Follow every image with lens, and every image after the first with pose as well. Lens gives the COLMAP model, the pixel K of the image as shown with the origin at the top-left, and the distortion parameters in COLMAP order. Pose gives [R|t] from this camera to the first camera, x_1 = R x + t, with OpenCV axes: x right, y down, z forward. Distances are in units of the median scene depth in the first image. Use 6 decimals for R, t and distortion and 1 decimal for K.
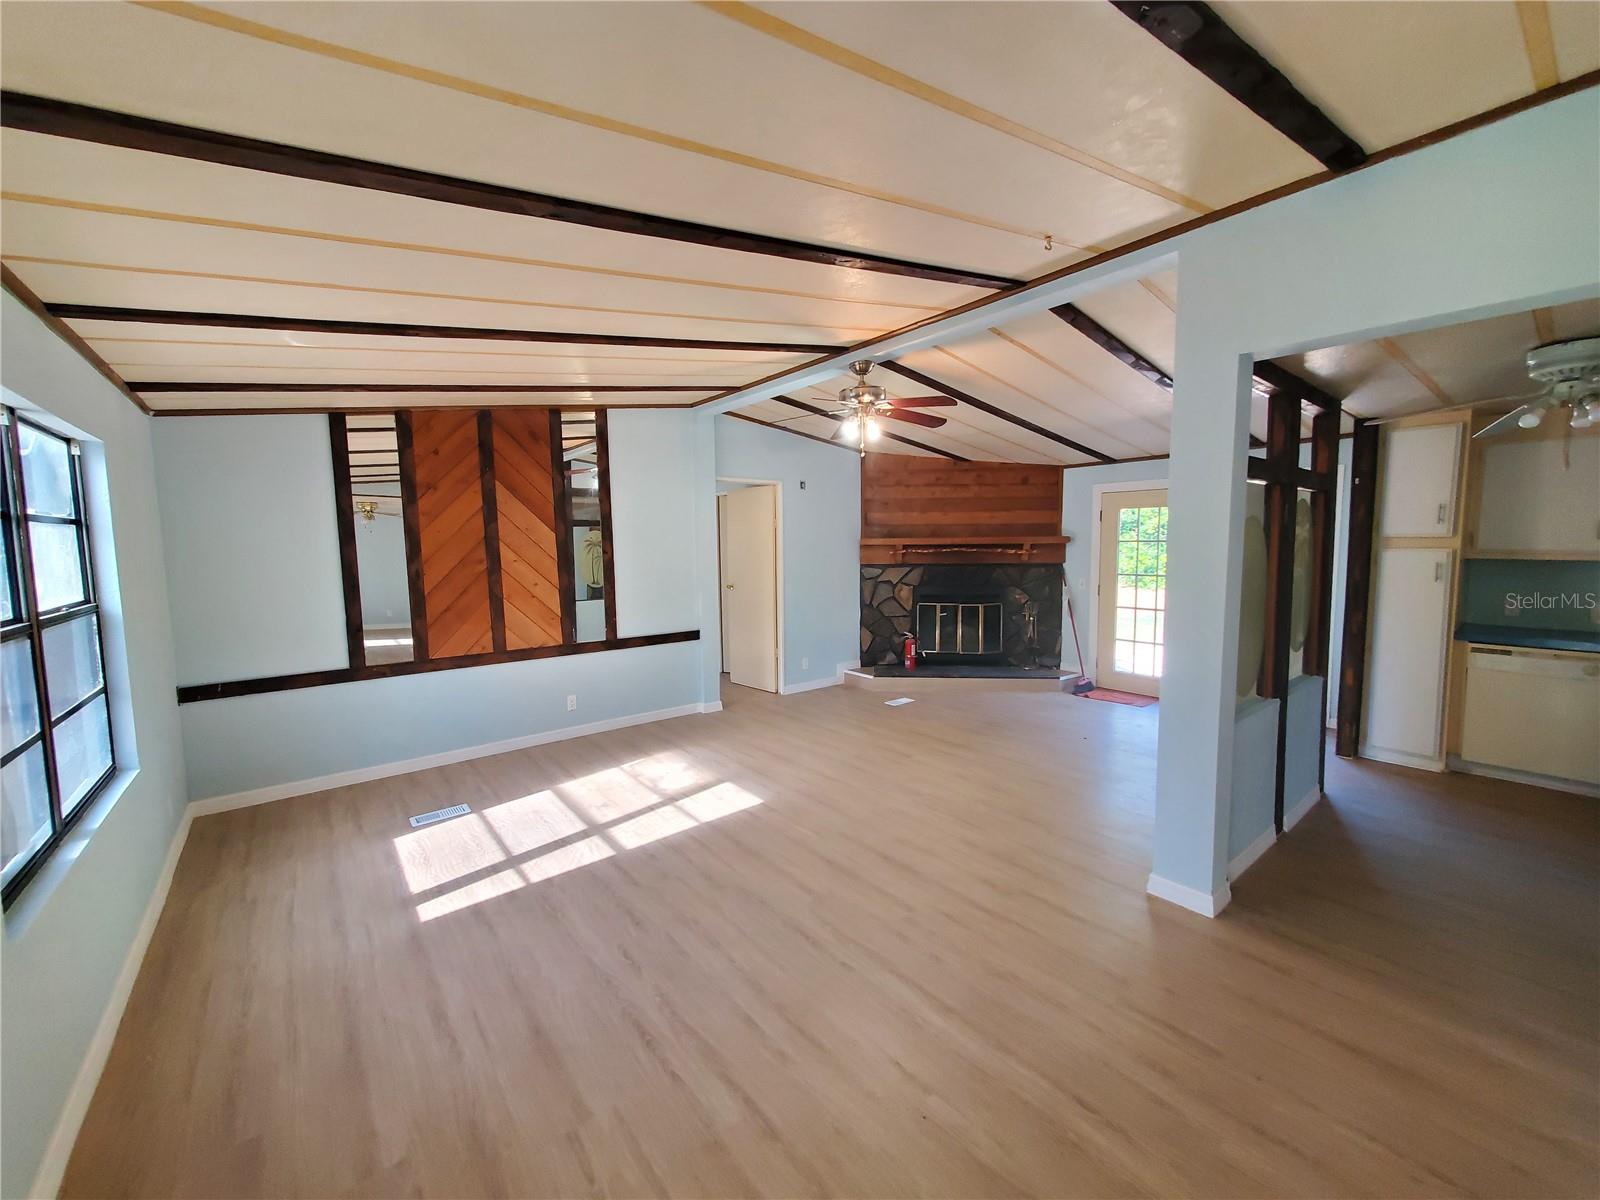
lens RADIAL K [[631.3, 0, 809.5], [0, 631.3, 601.1], [0, 0, 1]] dist [0.003641, -0.001957]
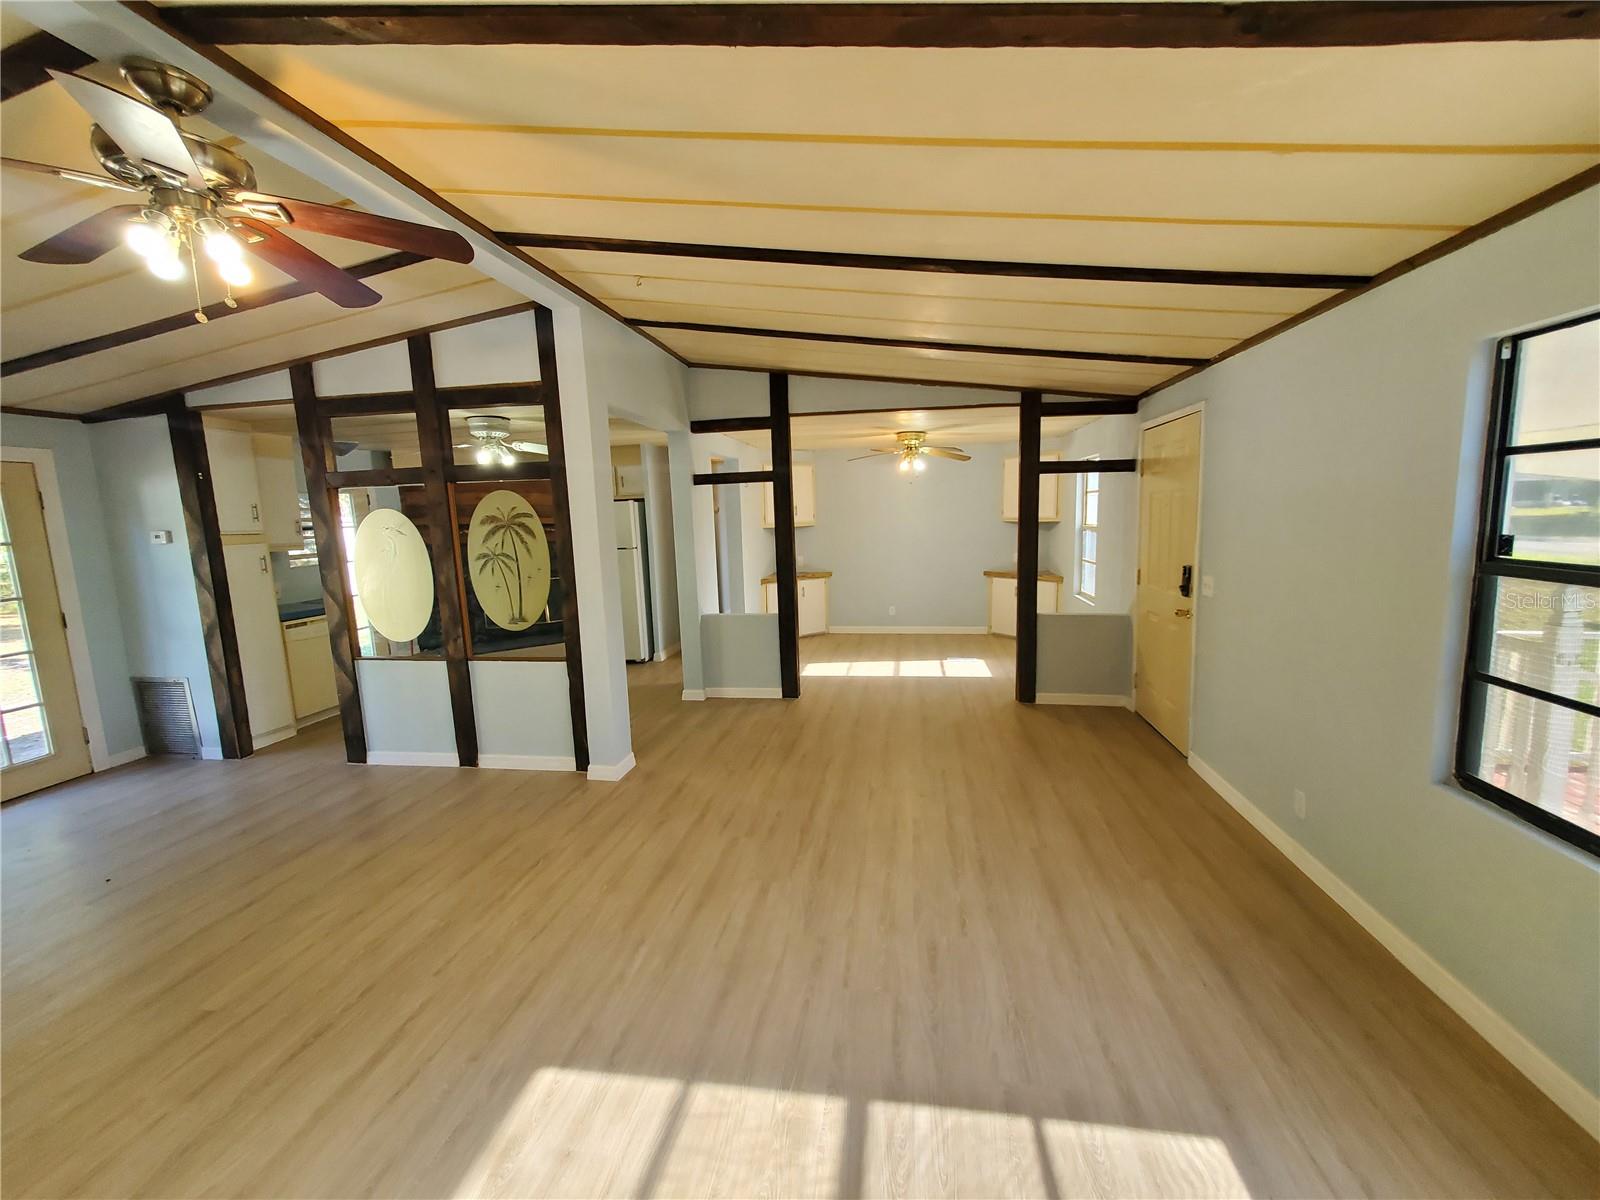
lens RADIAL K [[631.3, 0, 808.2], [0, 631.3, 597.3], [0, 0, 1]] dist [0.003641, -0.001957]
pose [[-0.664874, -0.064159, 0.744195, -0.301350], [0.109780, 0.977092, 0.182316, -0.053649], [-0.738844, 0.202915, -0.642600, 0.619702]]
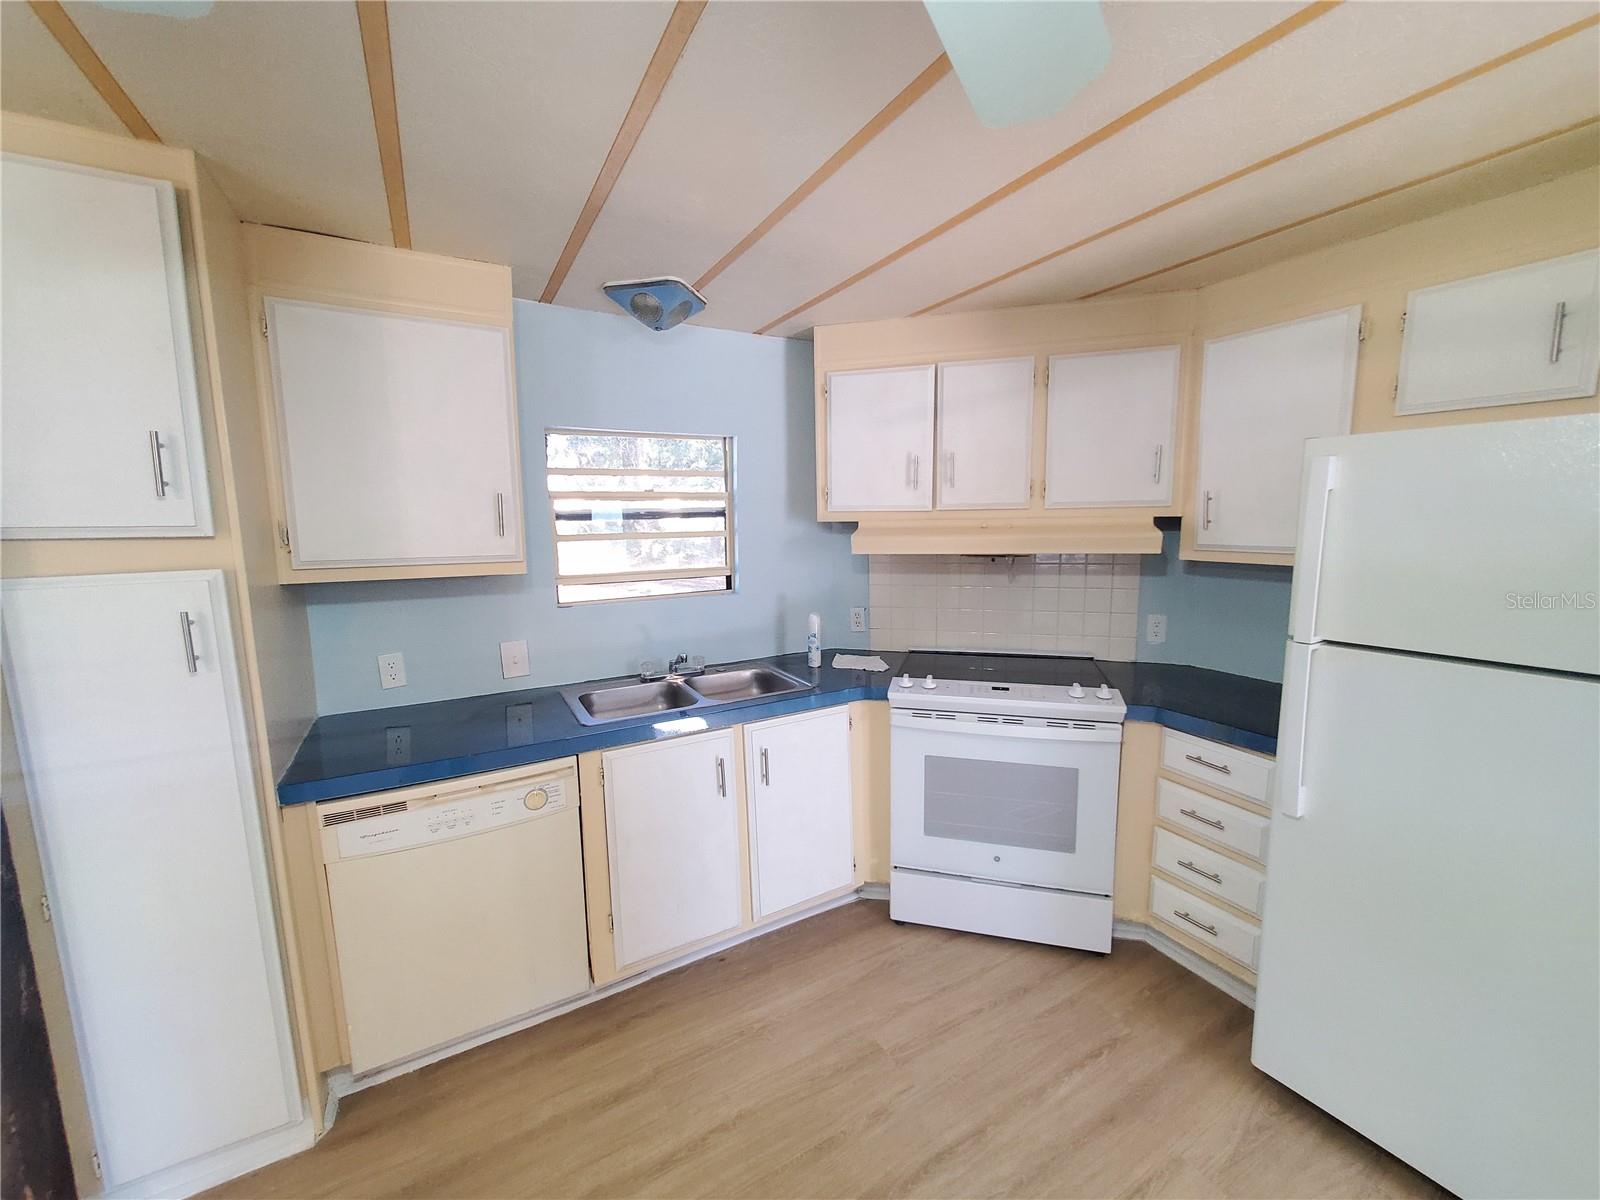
lens RADIAL K [[631.3, 0, 807.0], [0, 631.3, 599.0], [0, 0, 1]] dist [0.003641, -0.001957]
pose [[0.161004, -0.124485, 0.979071, 0.438837], [0.099473, 0.989009, 0.109391, -0.044047], [-0.981928, 0.079779, 0.171618, 0.378520]]
